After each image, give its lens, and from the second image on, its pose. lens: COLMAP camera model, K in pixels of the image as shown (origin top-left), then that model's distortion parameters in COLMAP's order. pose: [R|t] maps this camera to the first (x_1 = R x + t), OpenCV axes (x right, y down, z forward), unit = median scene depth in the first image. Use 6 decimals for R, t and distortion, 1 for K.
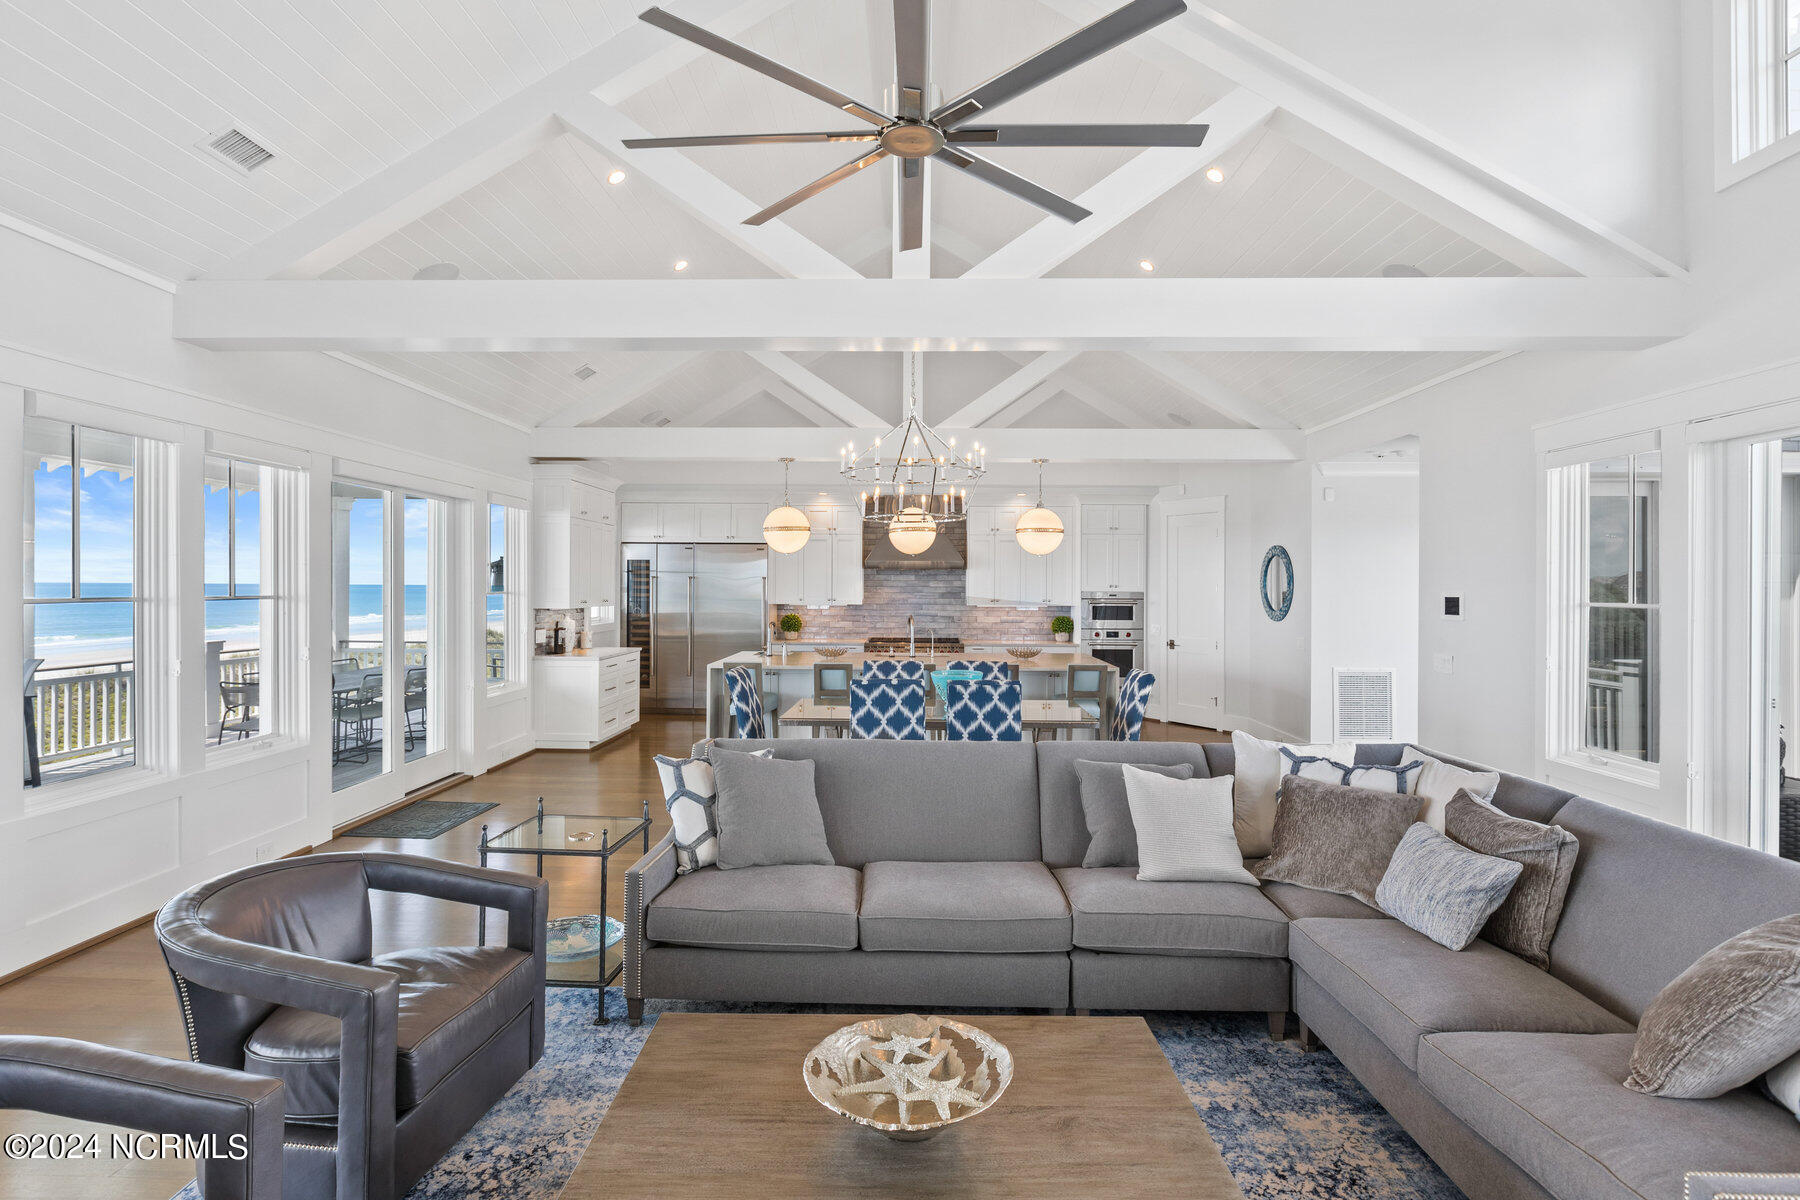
lens RADIAL K [[880.0, 0, 888.4], [0, 880.0, 588.6], [0, 0, 1]] dist [-0.002523, 0.001488]
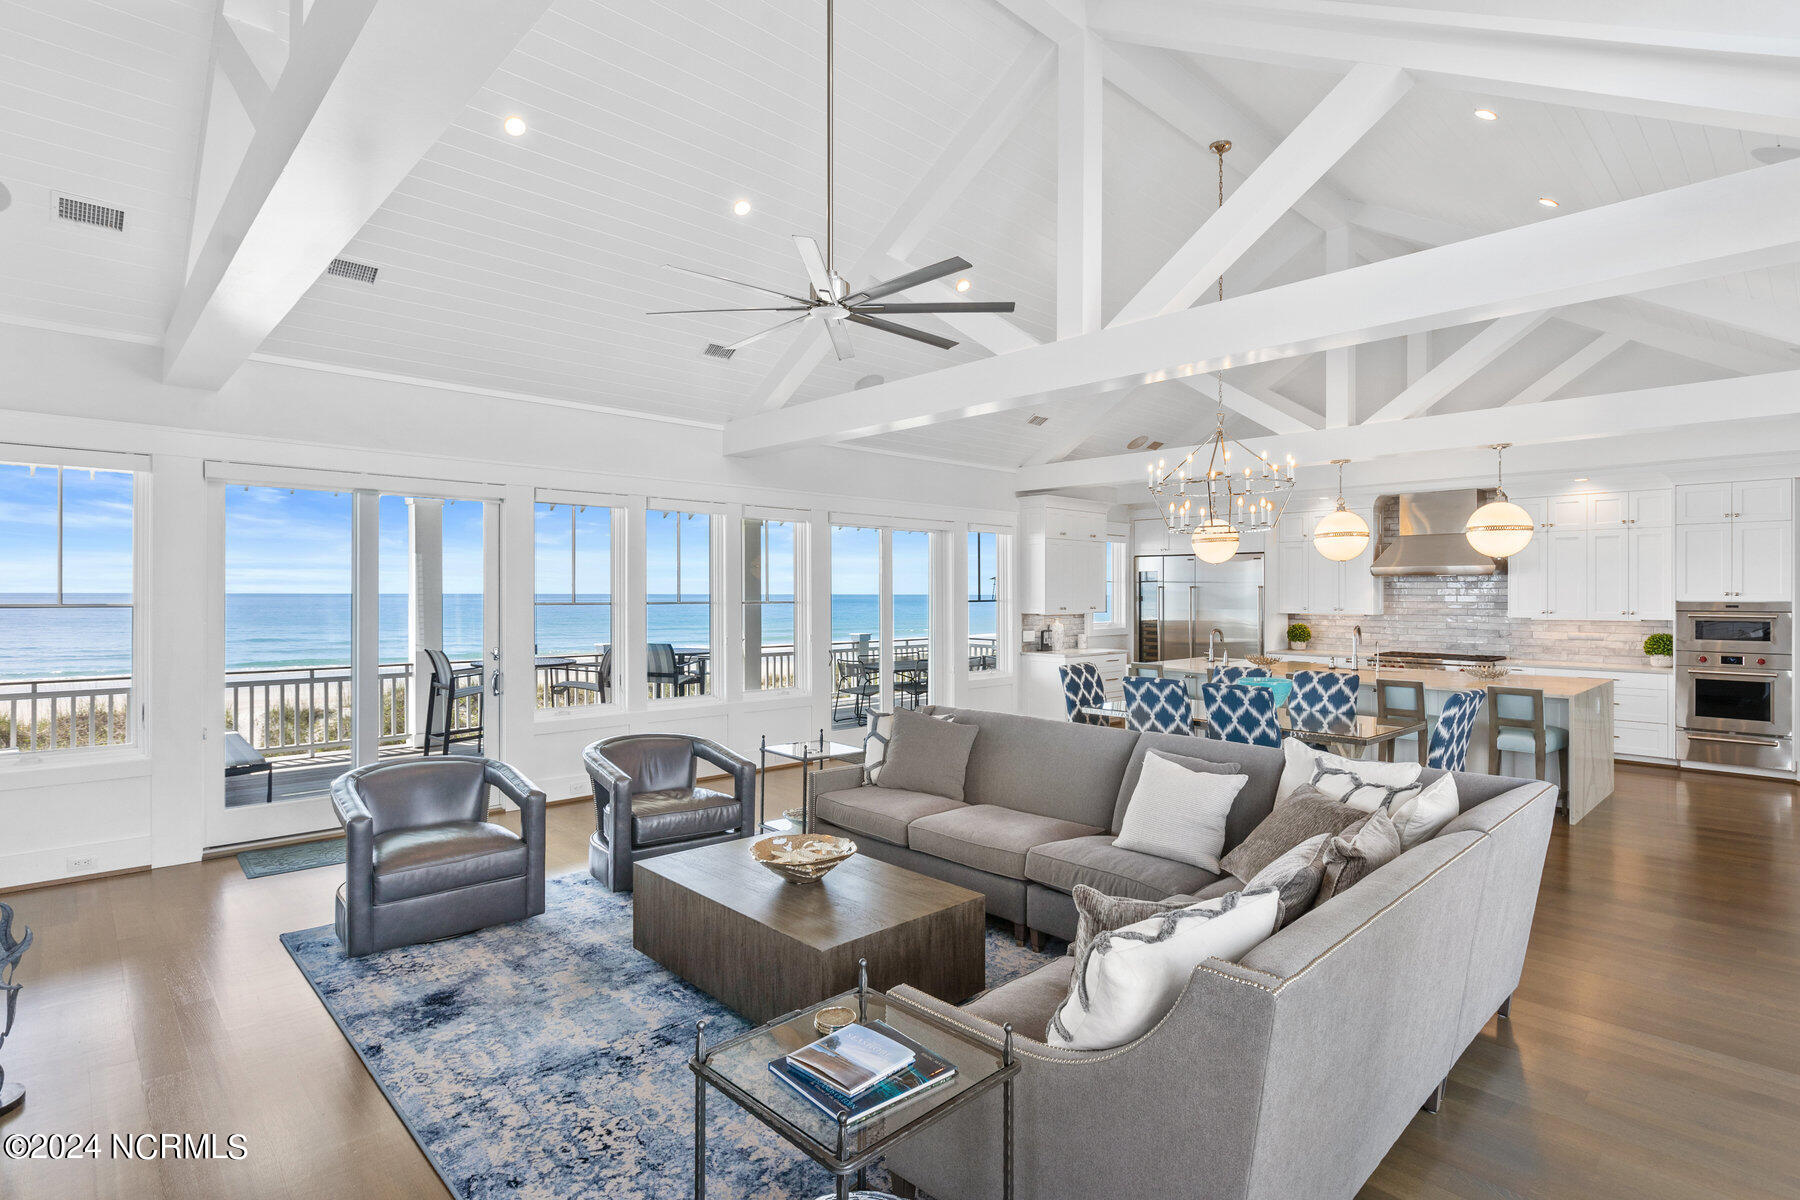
lens RADIAL K [[880.0, 0, 892.9], [0, 880.0, 600.7], [0, 0, 1]] dist [-0.002523, 0.001488]
pose [[0.711262, 0.001449, -0.702925, 0.543356], [-0.000268, 0.999998, 0.001789, 0.003508], [0.702927, -0.001084, 0.711261, -0.019260]]
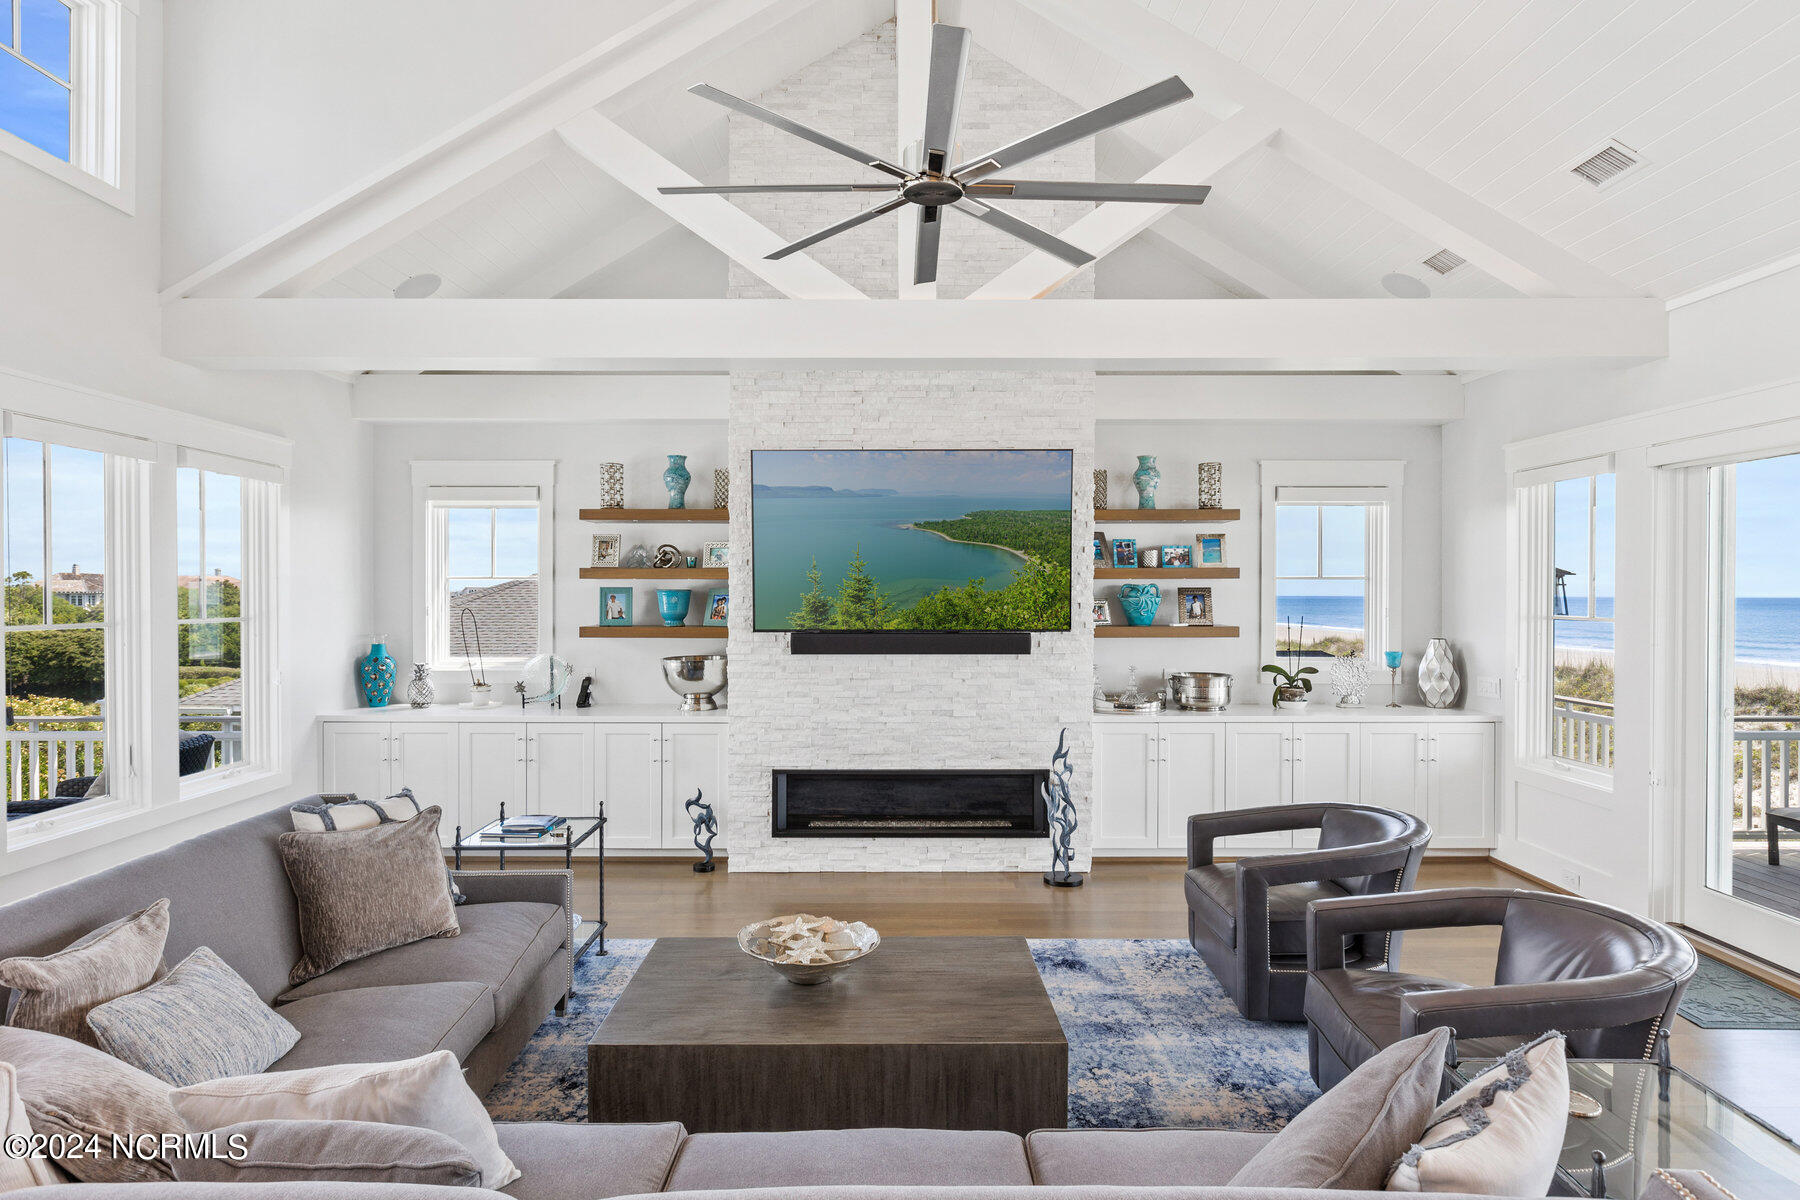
lens RADIAL K [[959.1, 0, 907.7], [0, 959.1, 593.4], [0, 0, 1]] dist [-0.003798, -0.000257]
pose [[-0.998858, -0.006354, -0.047352, 0.048857], [-0.006411, 0.999979, 0.001054, -0.013322], [0.047345, 0.001357, -0.998878, 0.965105]]
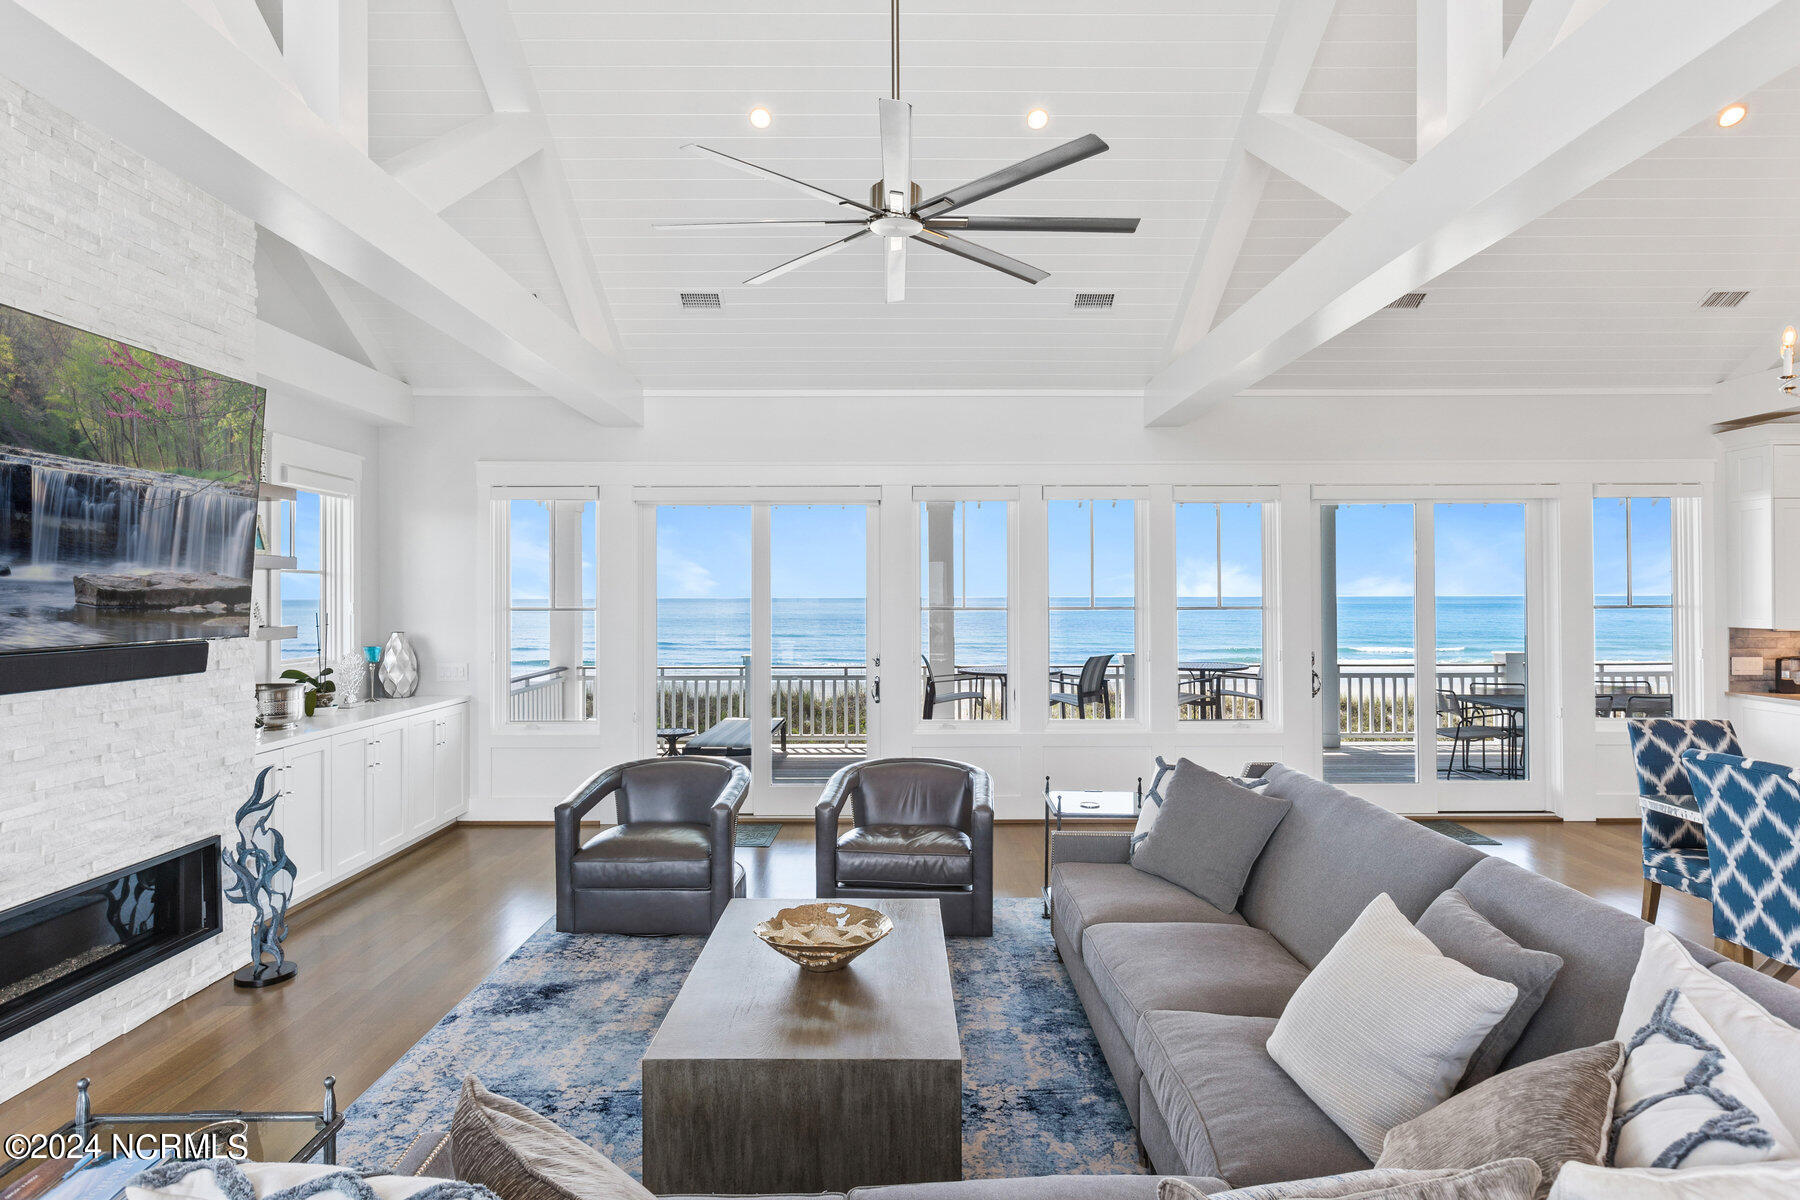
lens RADIAL K [[957.0, 0, 903.1], [0, 957.0, 593.8], [0, 0, 1]] dist [0.003363, -0.001933]
pose [[0.044813, -0.009104, -0.998954, 0.597027], [0.000827, 0.999958, -0.009076, 0.001029], [0.998995, -0.000420, 0.044818, 0.424665]]
